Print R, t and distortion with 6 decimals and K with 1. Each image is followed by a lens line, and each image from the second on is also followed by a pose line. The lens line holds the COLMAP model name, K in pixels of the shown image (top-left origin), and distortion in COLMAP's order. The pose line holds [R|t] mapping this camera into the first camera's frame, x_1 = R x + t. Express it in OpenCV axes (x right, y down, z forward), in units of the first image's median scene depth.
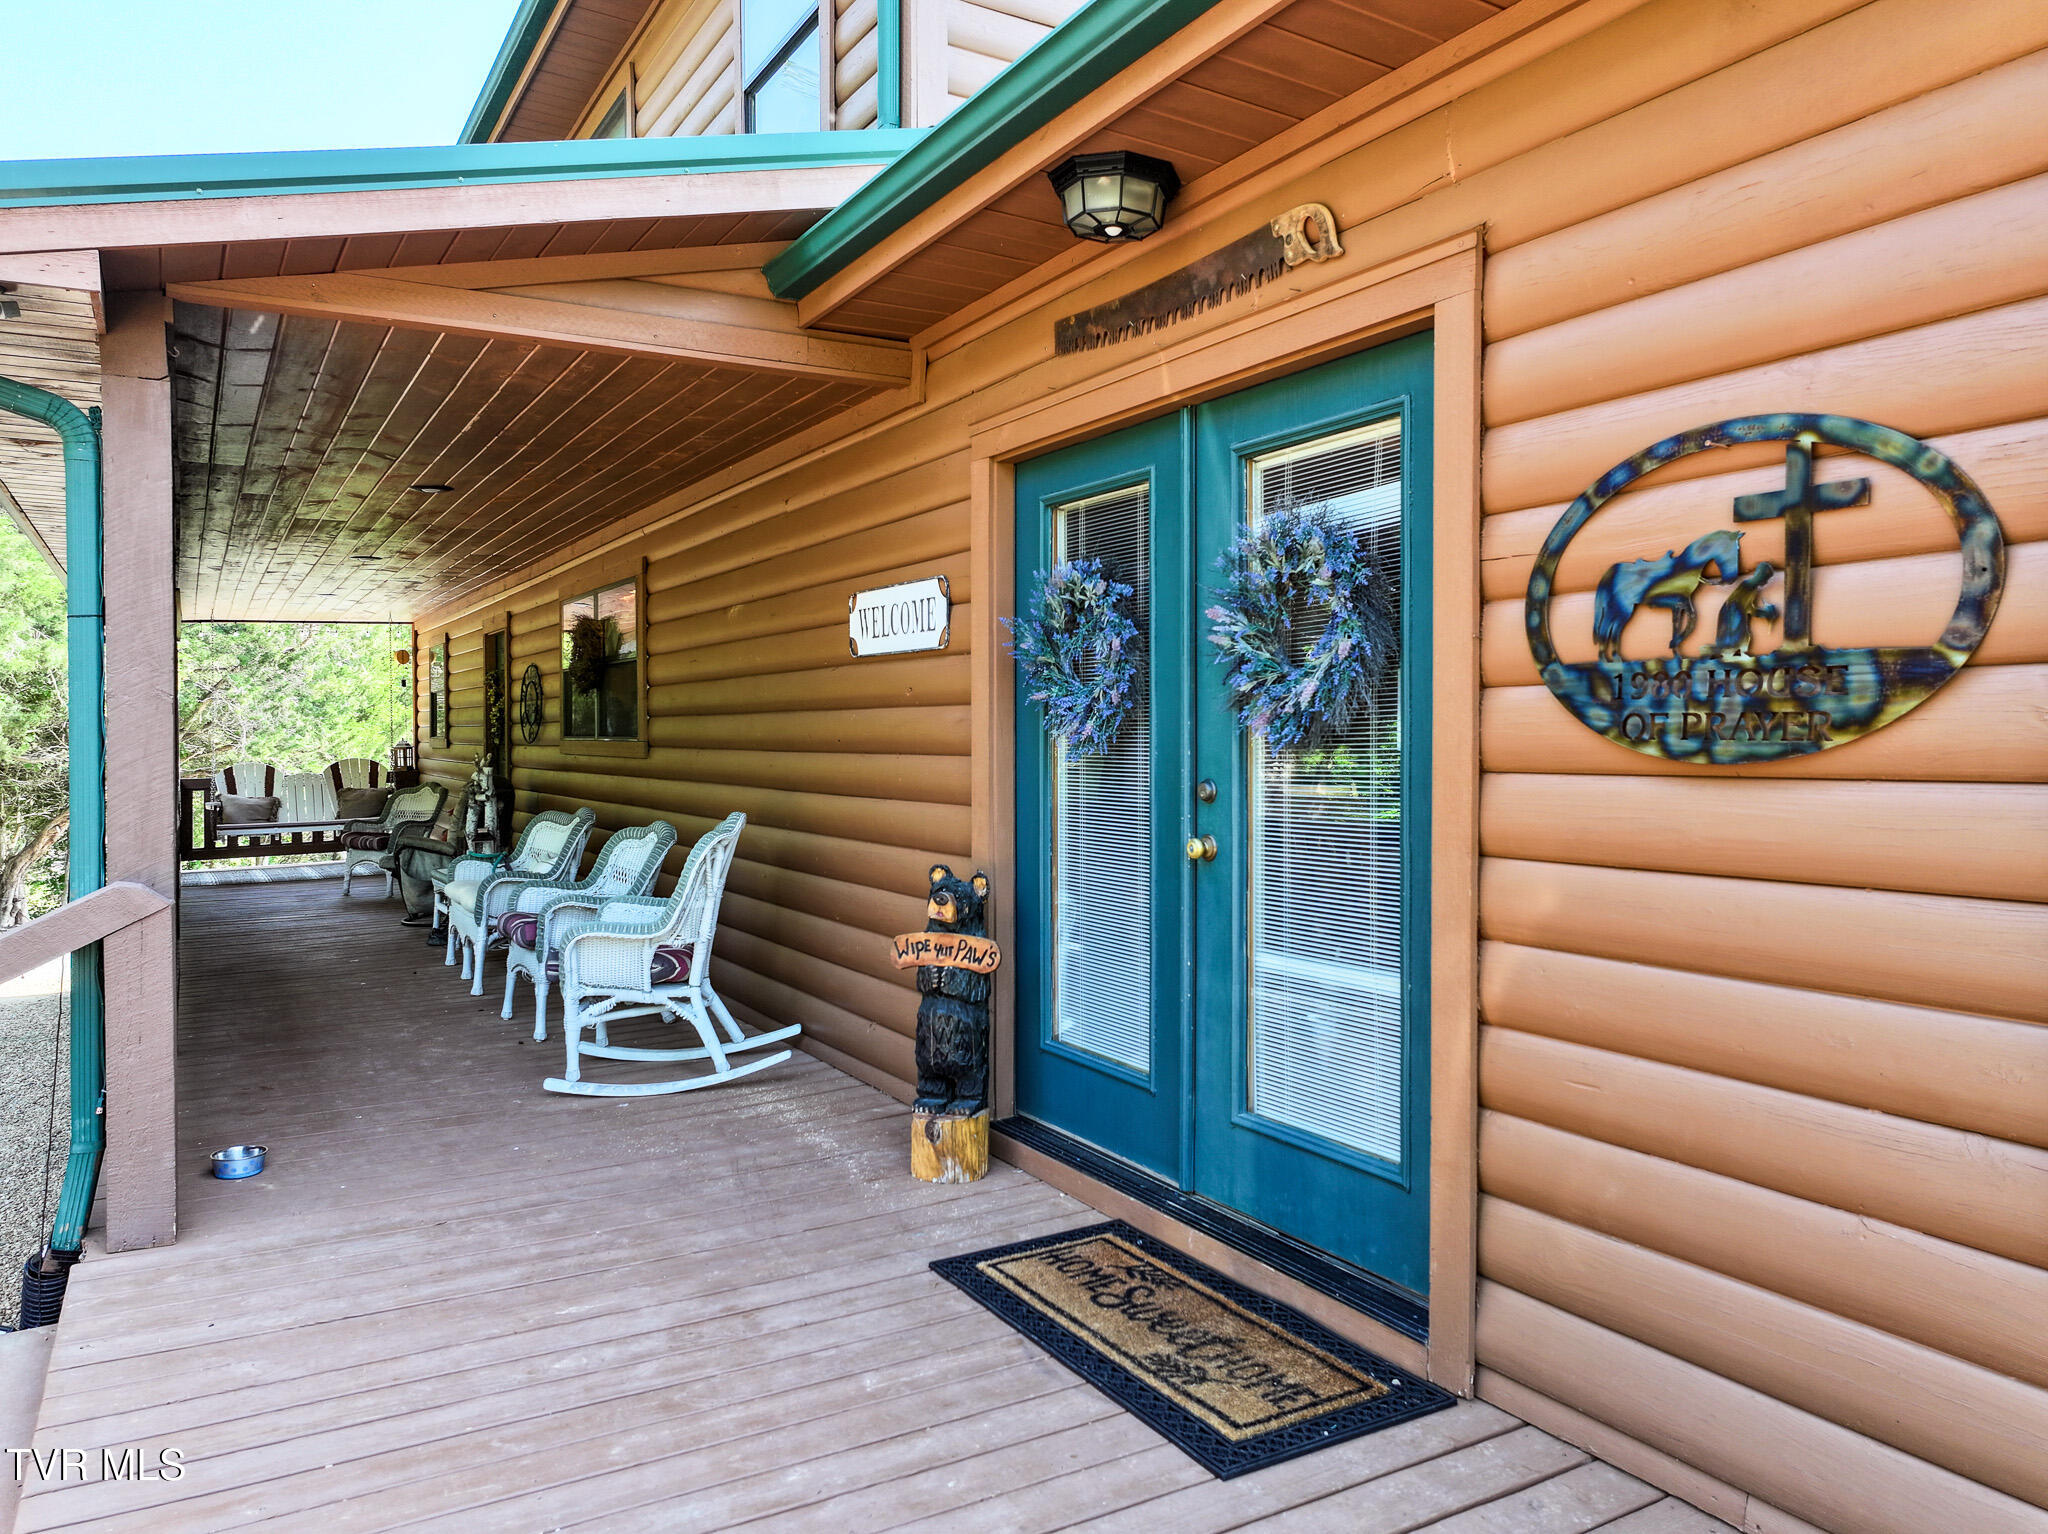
lens RADIAL K [[1445.3, 0, 1035.0], [0, 1445.3, 759.9], [0, 0, 1]] dist [0.003377, 0.004298]
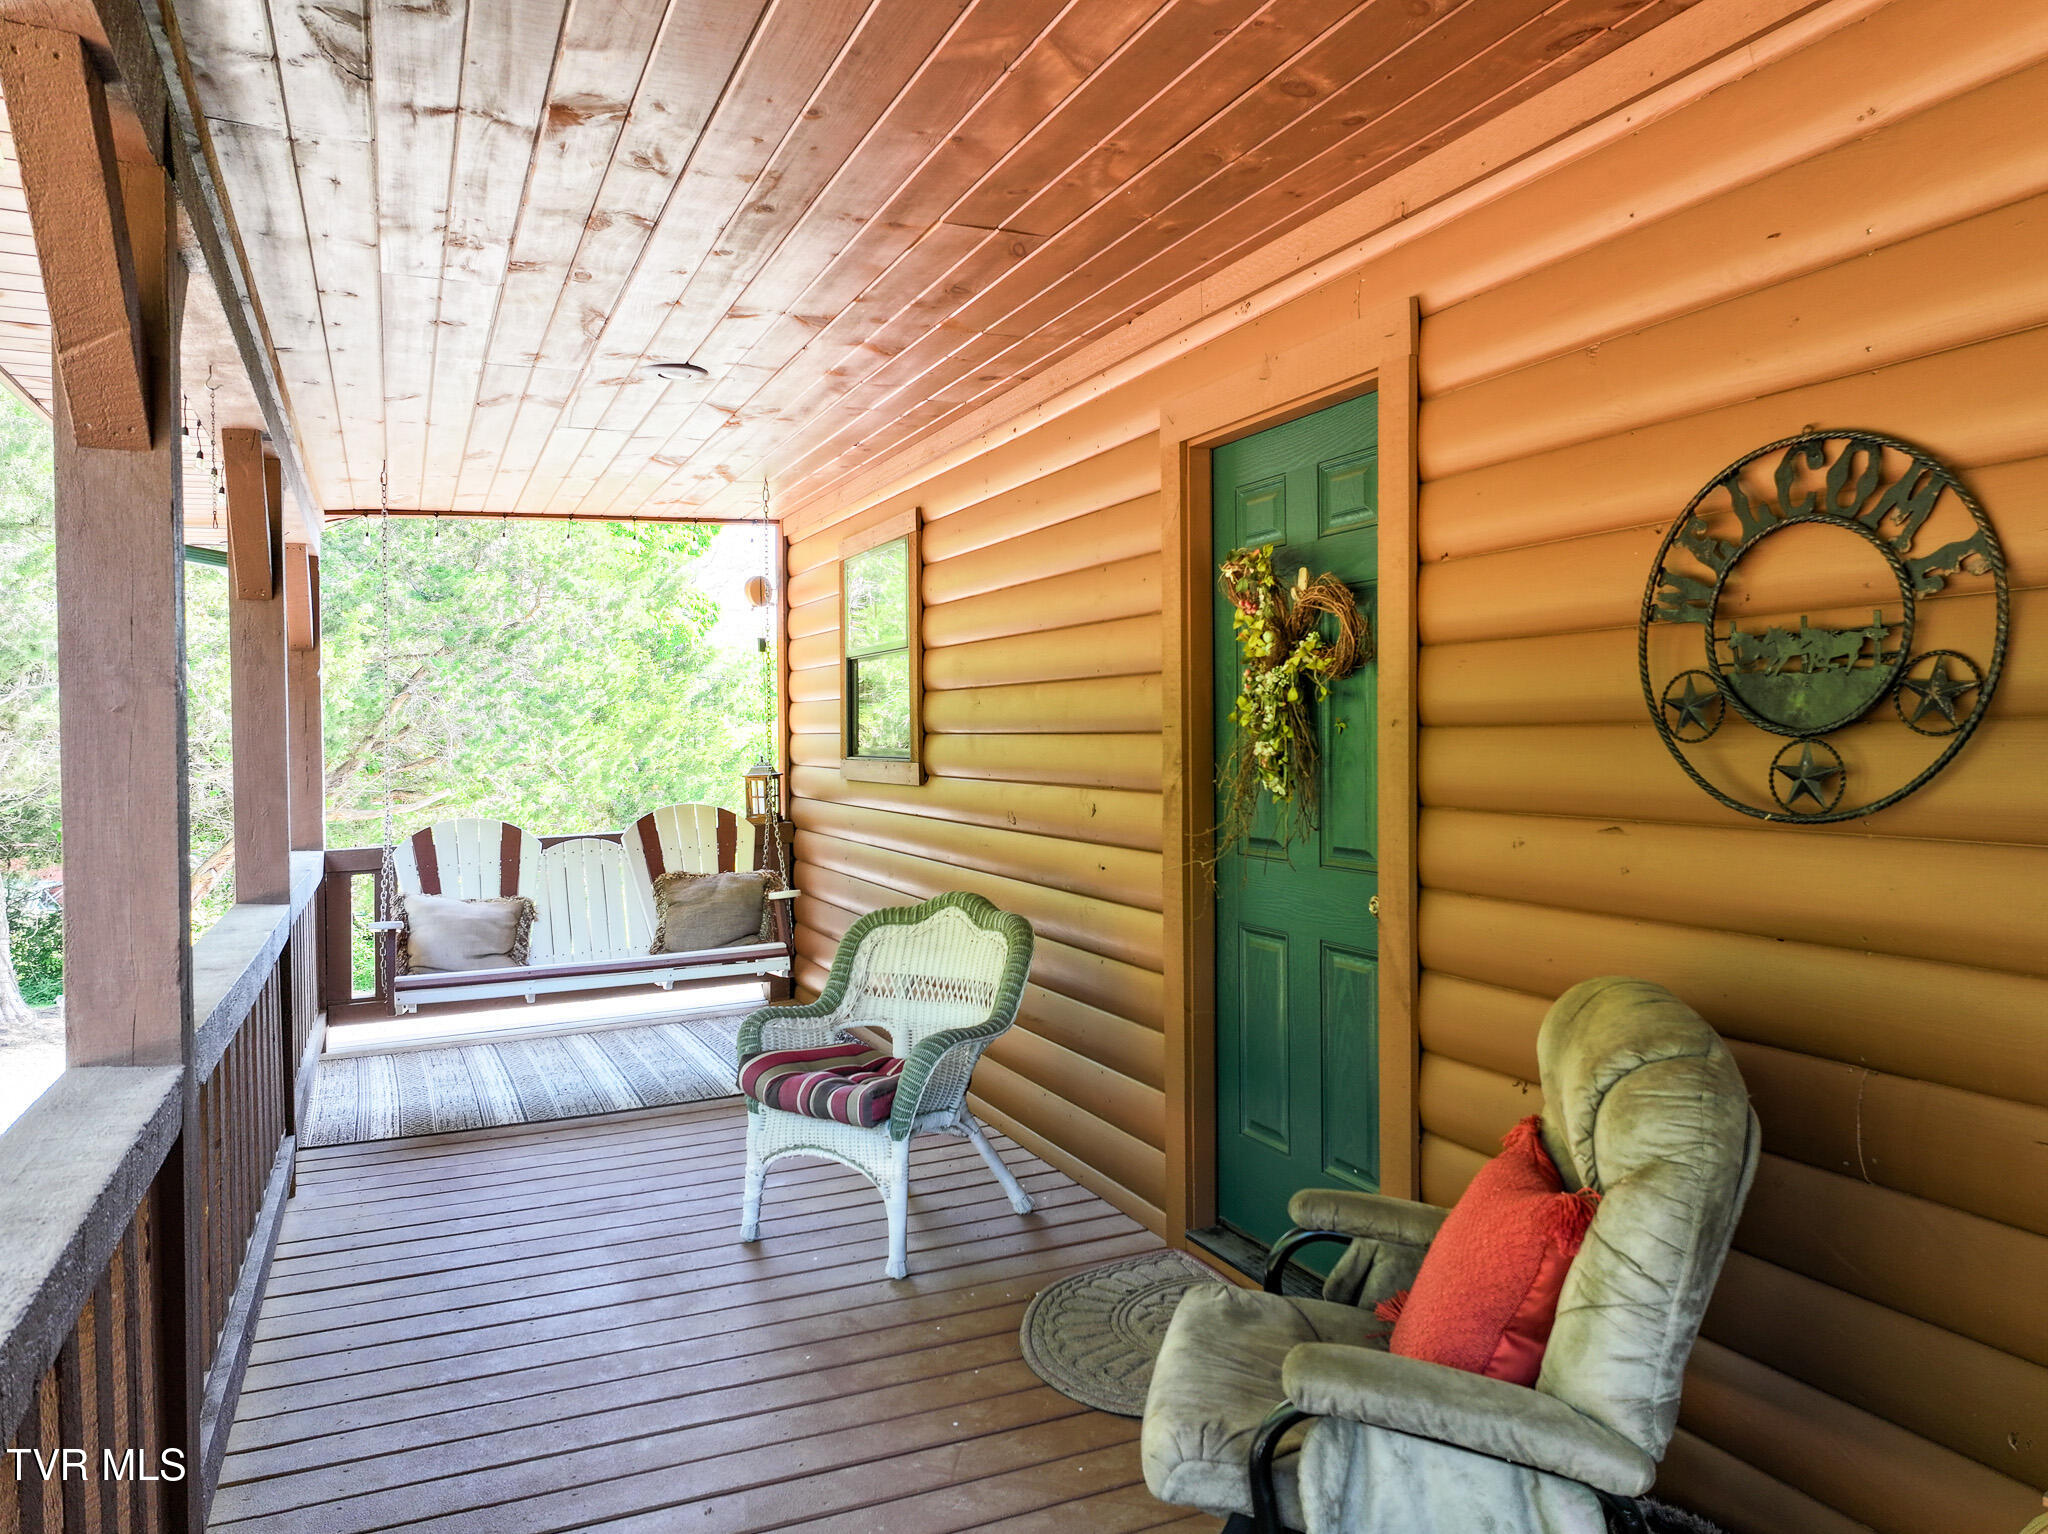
lens RADIAL K [[1445.3, 0, 1035.0], [0, 1445.3, 759.9], [0, 0, 1]] dist [0.003377, 0.004298]
pose [[0.993441, -0.002616, -0.114320, -0.313118], [0.002618, 0.999997, -0.000134, -0.014833], [0.114320, -0.000166, 0.993444, 0.568084]]
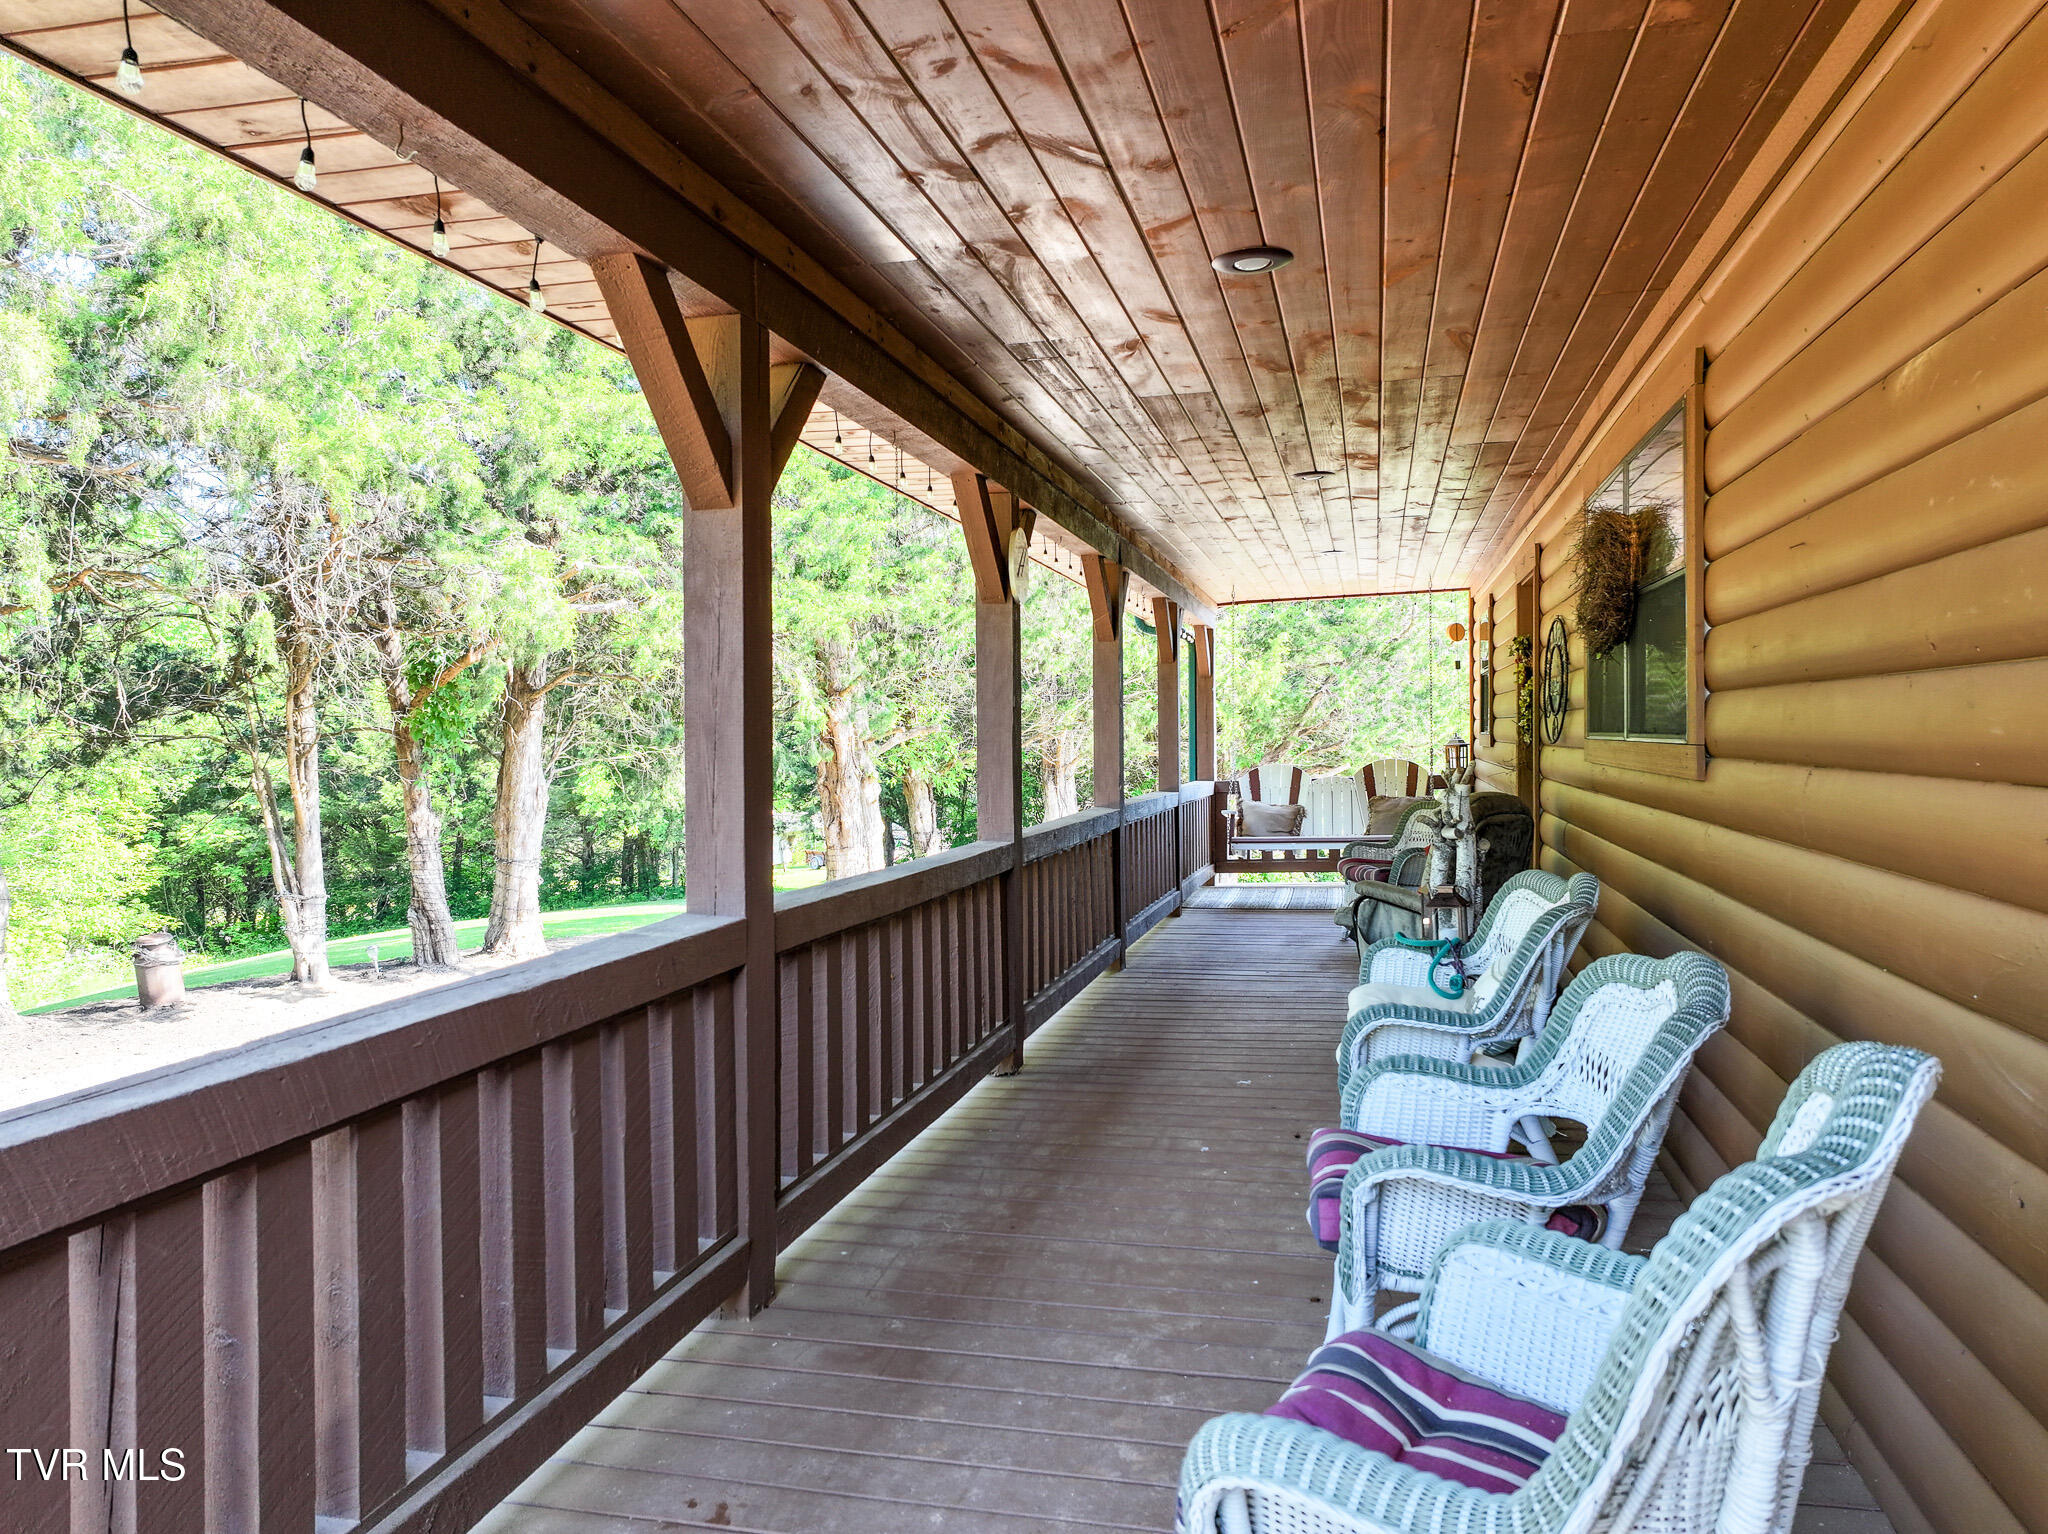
lens RADIAL K [[1445.3, 0, 1035.0], [0, 1445.3, 759.9], [0, 0, 1]] dist [0.003377, 0.004298]
pose [[0.721958, 0.006375, -0.691907, -0.055058], [-0.002171, 0.999974, 0.006948, -0.005816], [0.691933, -0.003514, 0.721953, 0.280648]]
